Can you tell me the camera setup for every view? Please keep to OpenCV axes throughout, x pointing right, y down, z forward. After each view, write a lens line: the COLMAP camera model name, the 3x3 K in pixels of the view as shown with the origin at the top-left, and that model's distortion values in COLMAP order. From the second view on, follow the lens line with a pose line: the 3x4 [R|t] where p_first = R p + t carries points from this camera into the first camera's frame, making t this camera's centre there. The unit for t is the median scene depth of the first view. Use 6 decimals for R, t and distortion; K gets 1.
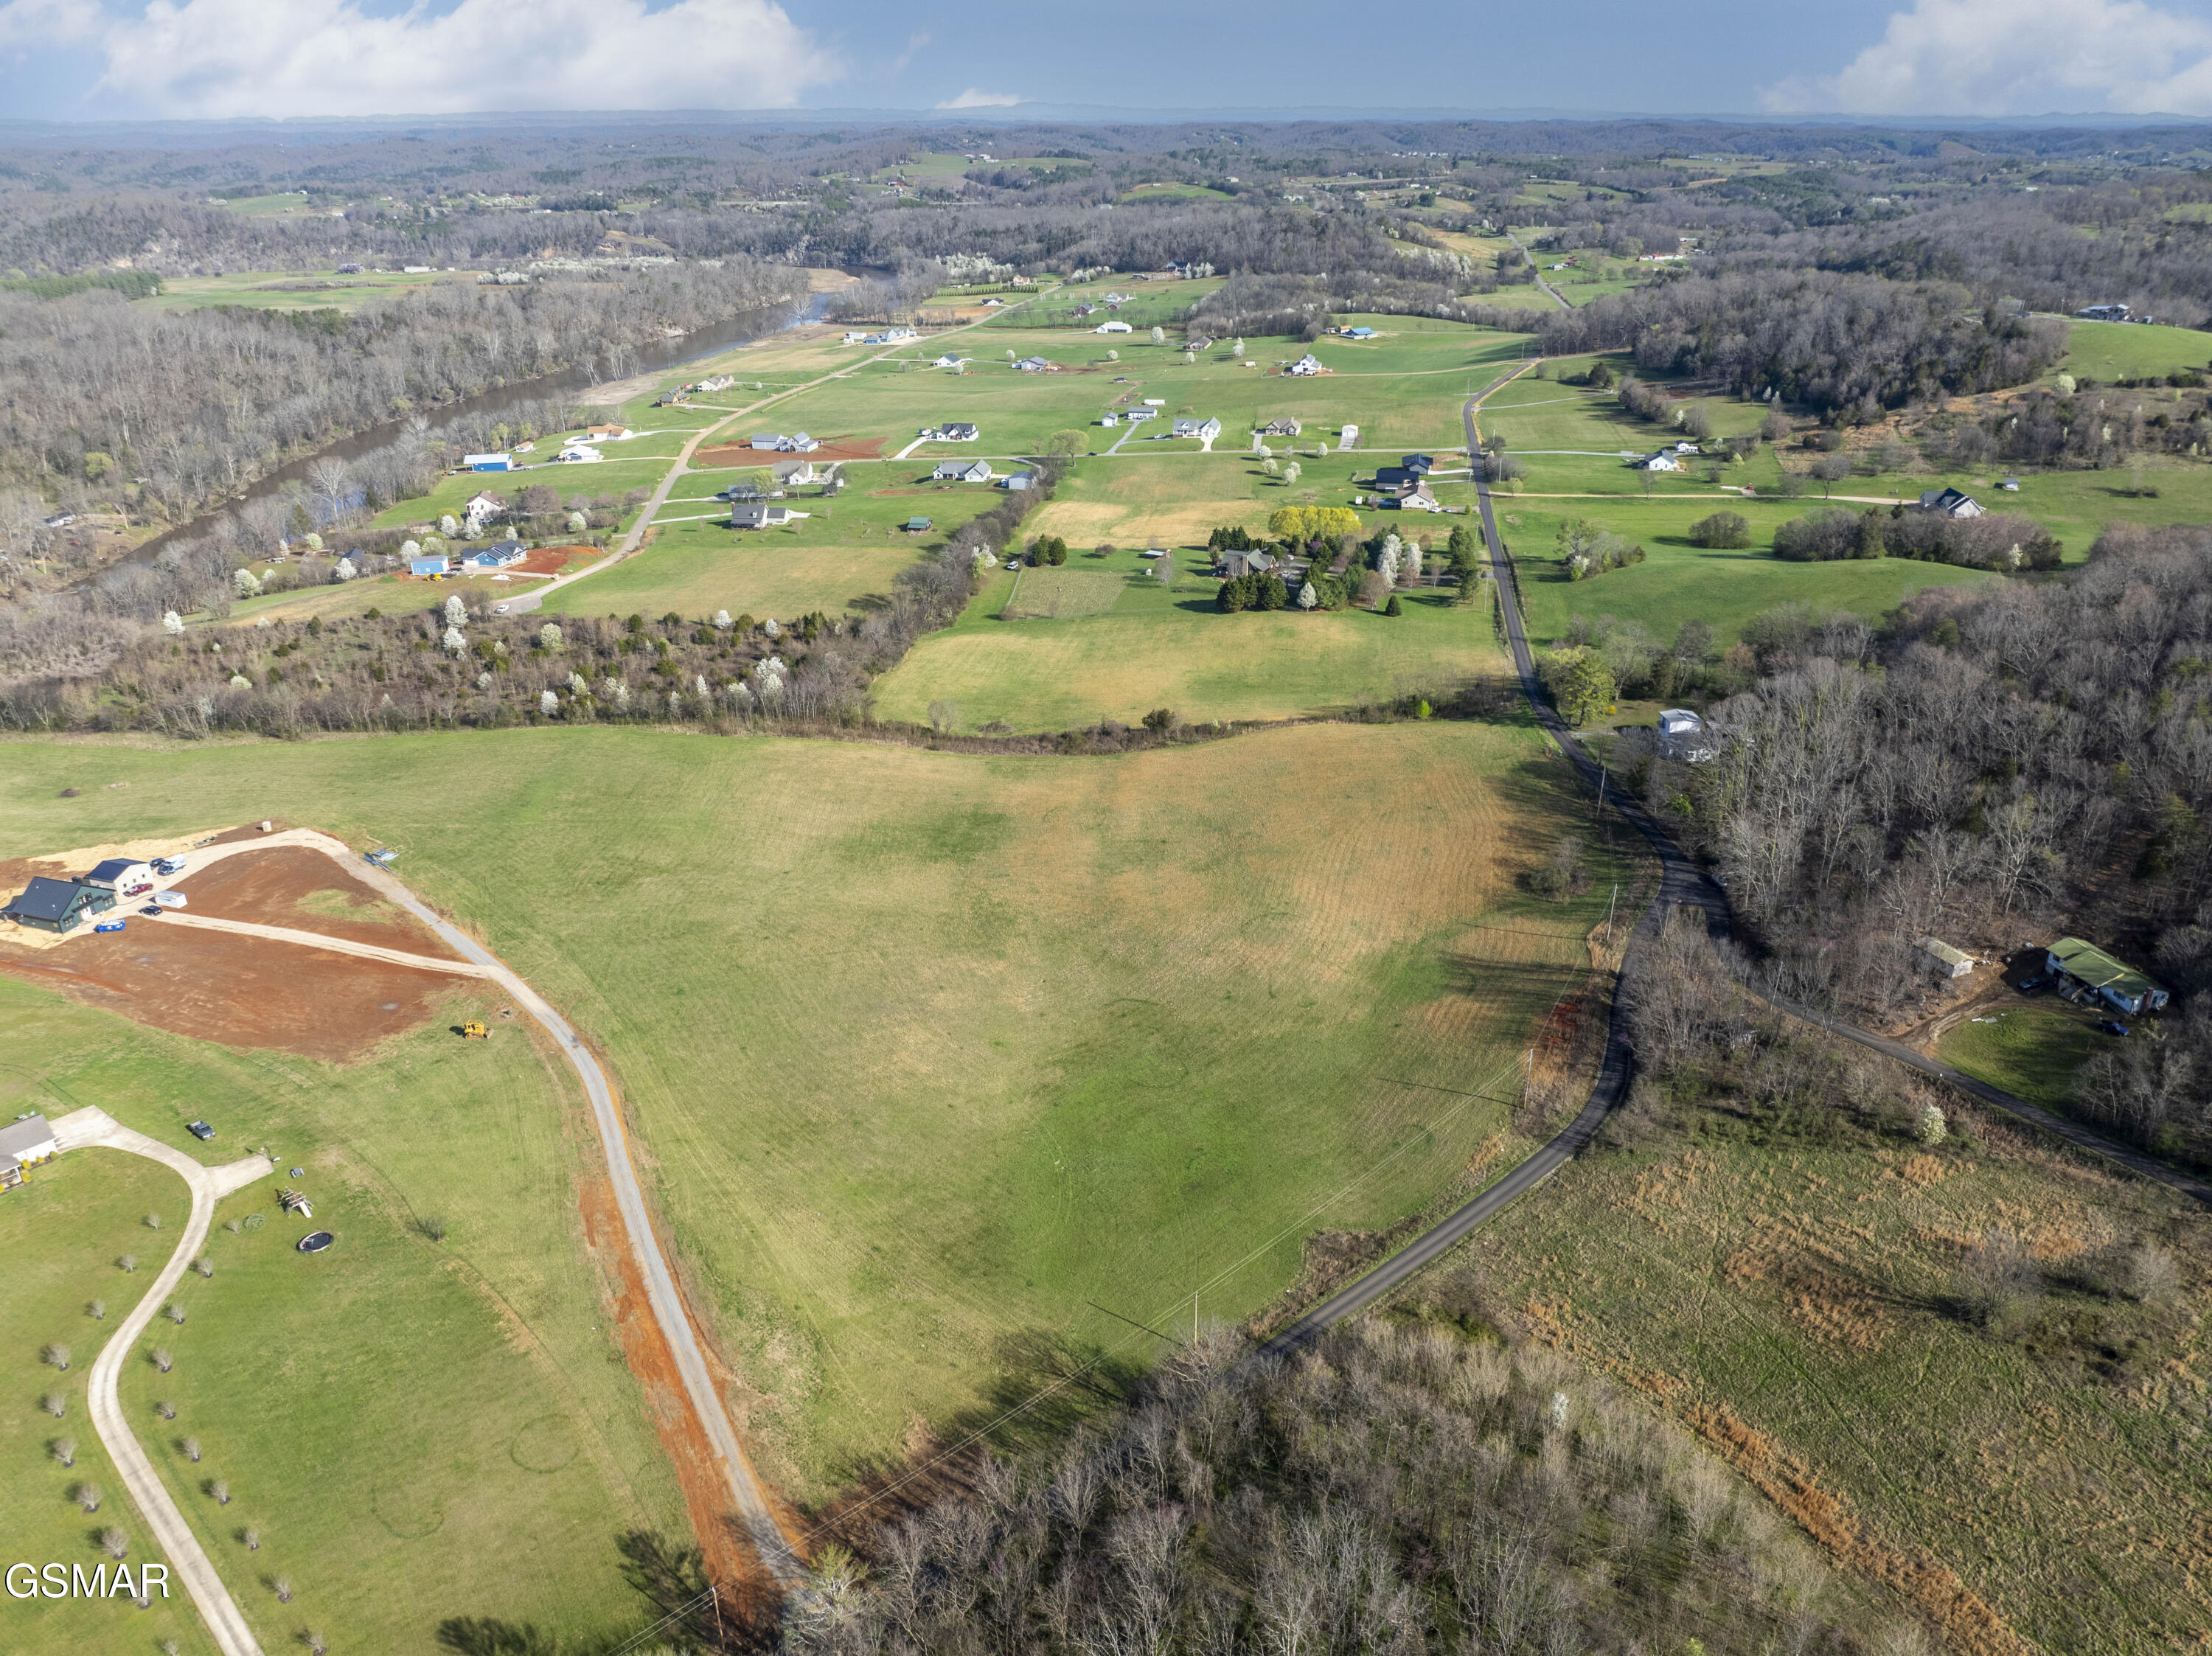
lens RADIAL K [[1559.7, 0, 1110.1], [0, 1559.7, 829.4], [0, 0, 1]] dist [-0.036499, -0.000546]
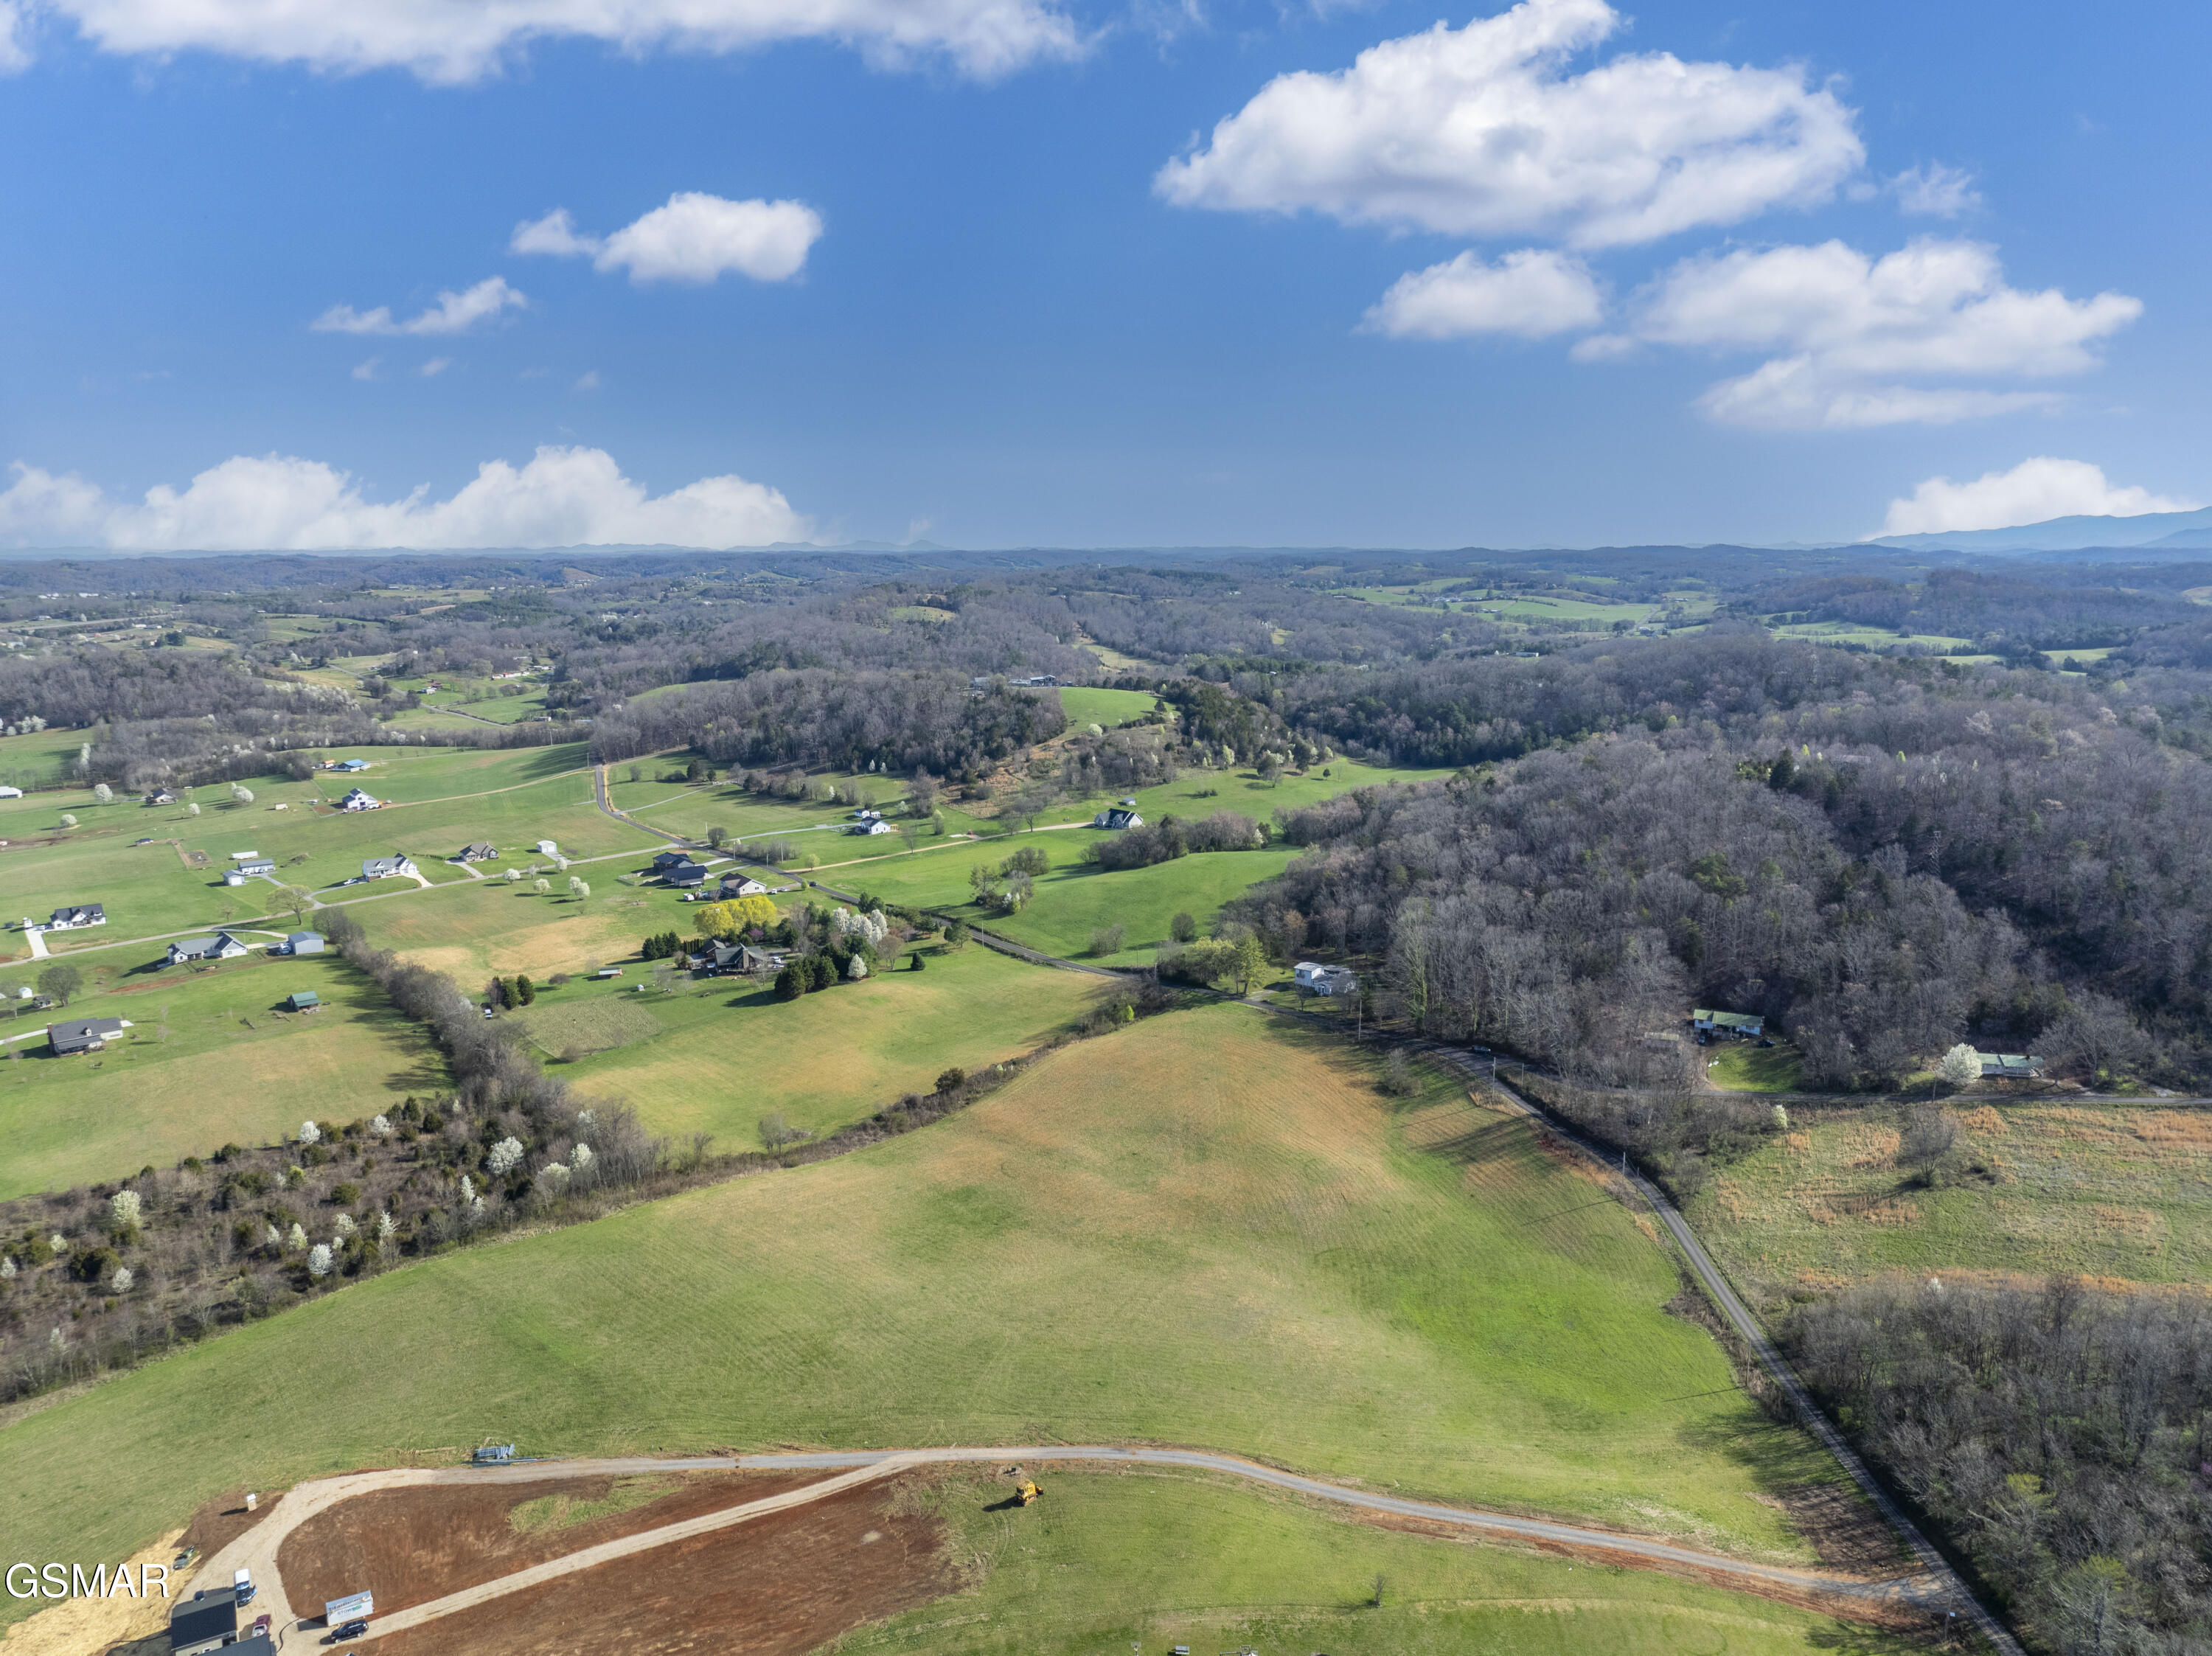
lens RADIAL K [[1559.7, 0, 1107.8], [0, 1559.7, 828.8], [0, 0, 1]] dist [-0.036499, -0.000546]
pose [[0.668463, -0.129630, 0.732362, -0.637034], [0.311331, 0.943041, -0.117246, -0.072675], [-0.675449, 0.306381, 0.670746, 0.162787]]
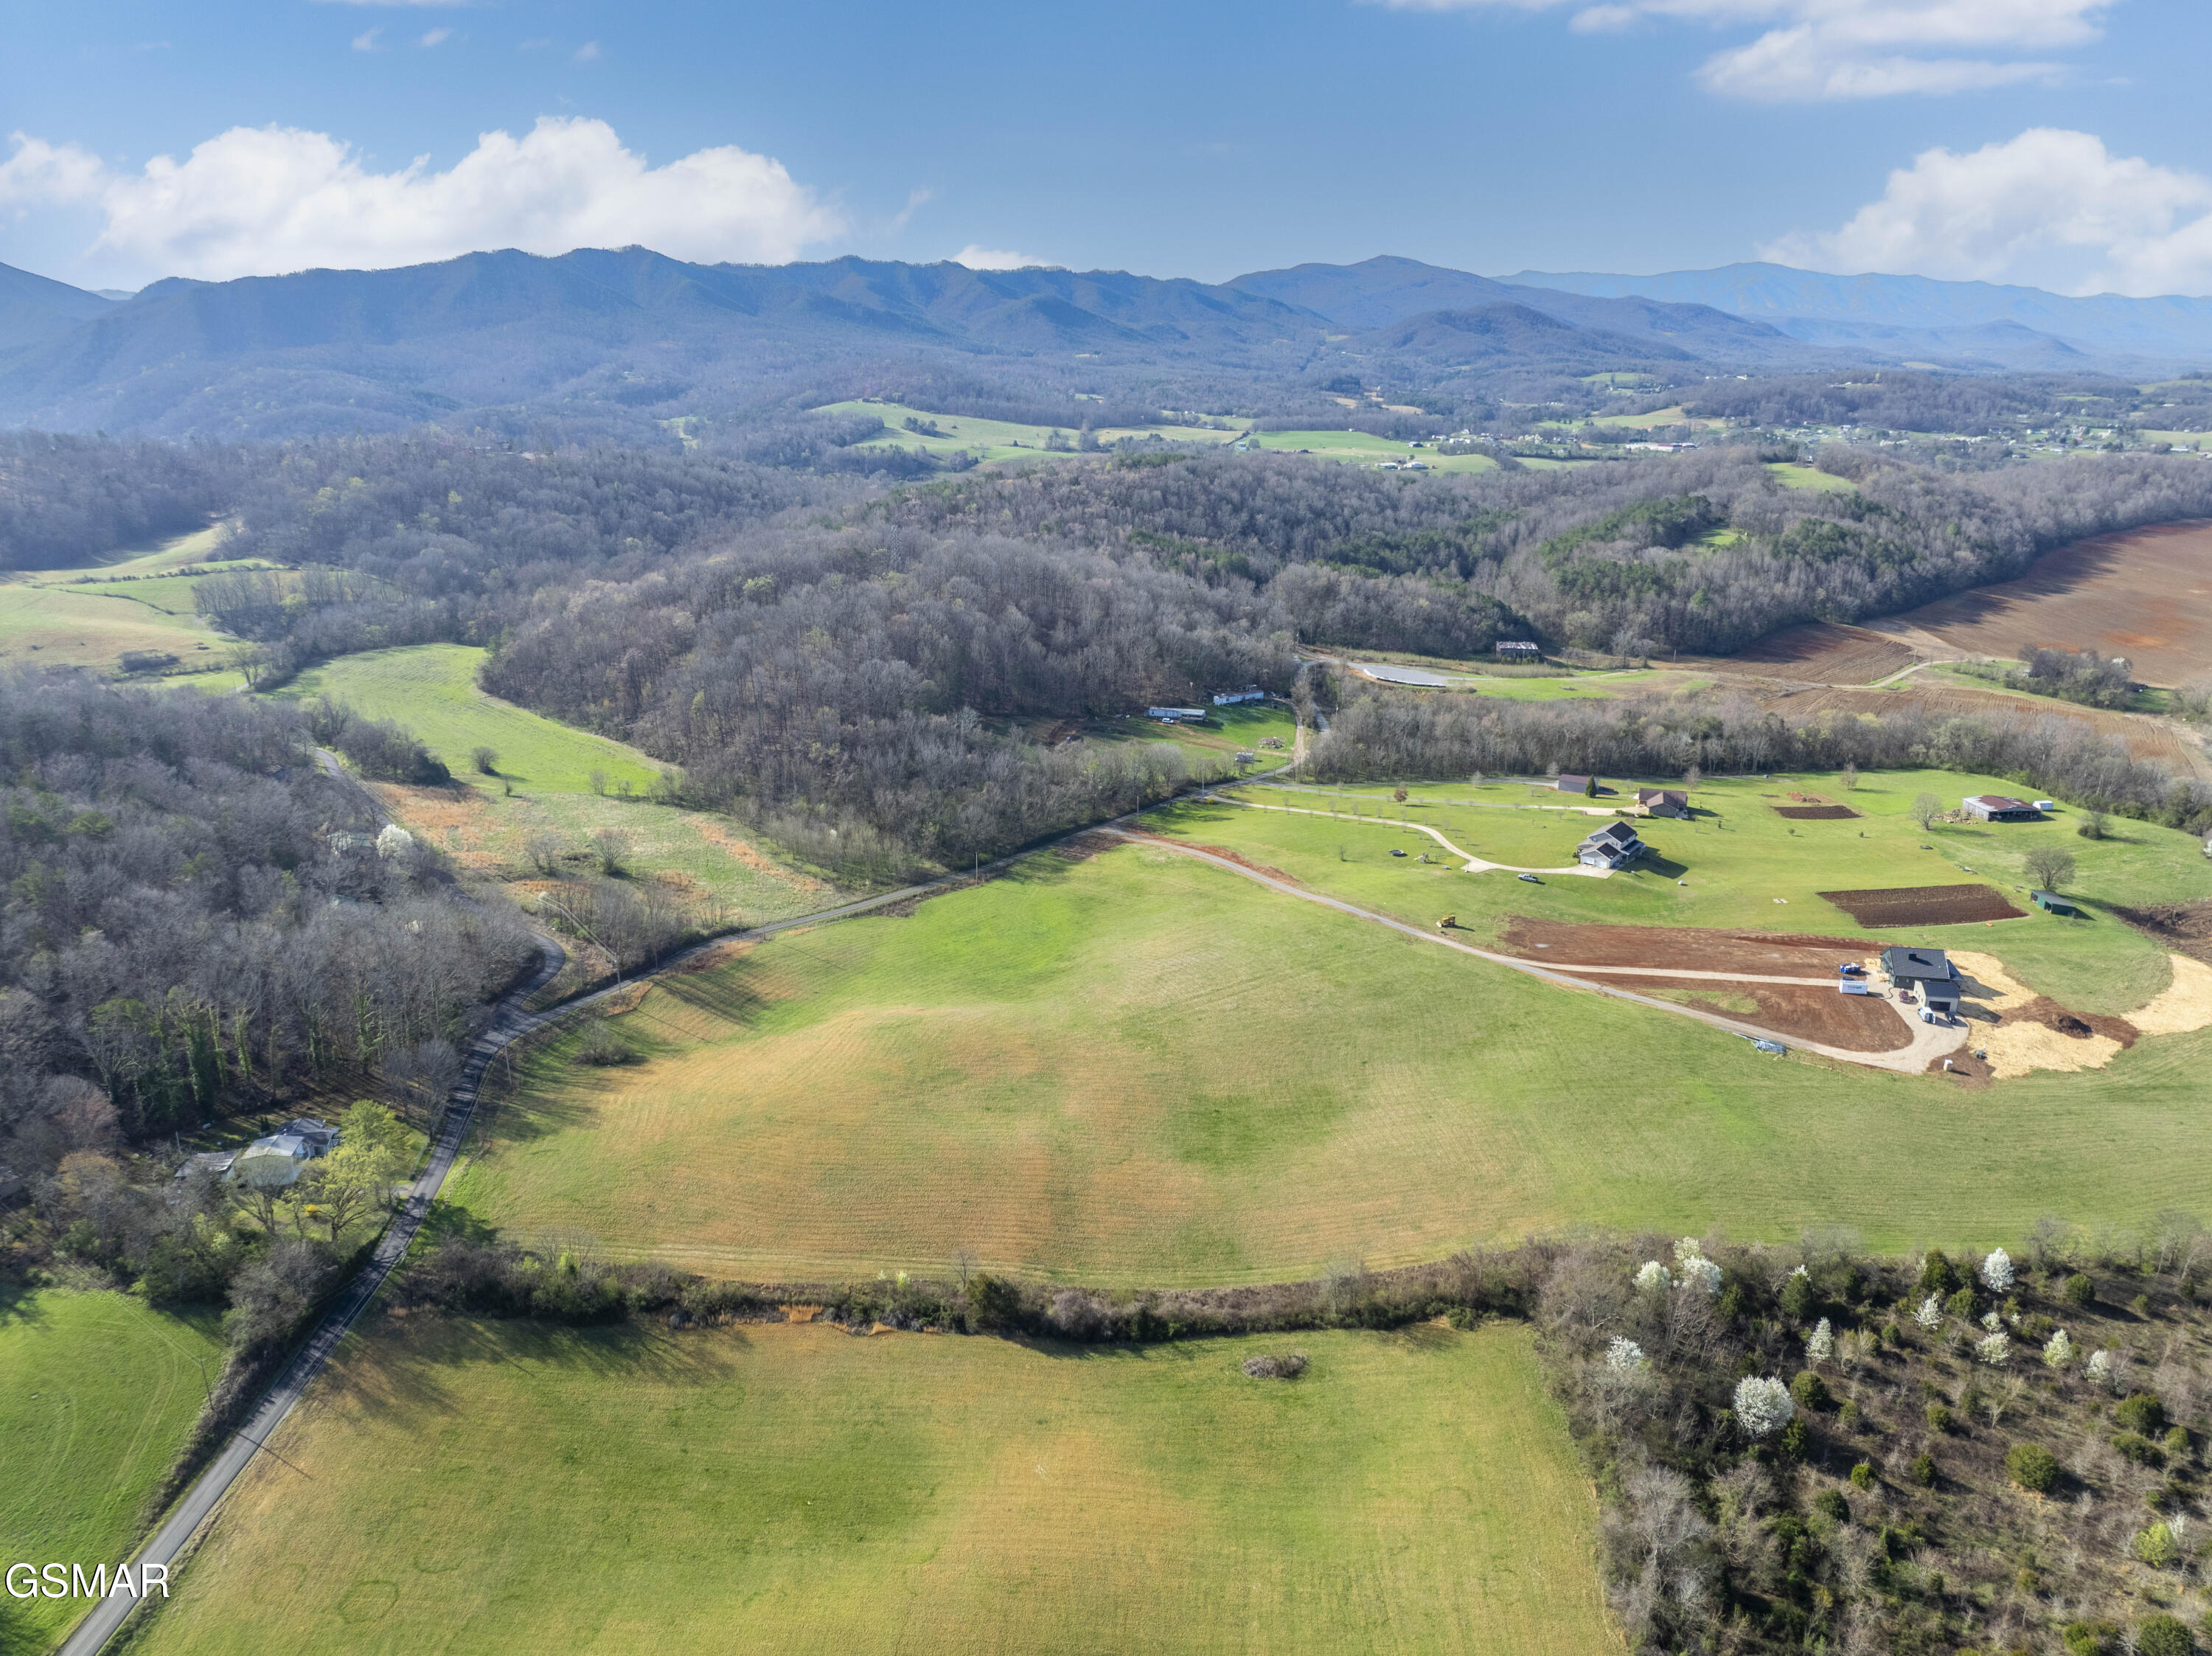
lens RADIAL K [[1559.7, 0, 1111.3], [0, 1559.7, 833.2], [0, 0, 1]] dist [-0.036499, -0.000546]
pose [[-0.994816, 0.035391, -0.095334, 0.036697], [-0.038258, 0.738355, 0.673326, -0.607462], [0.094220, 0.673483, -0.733174, 1.307212]]
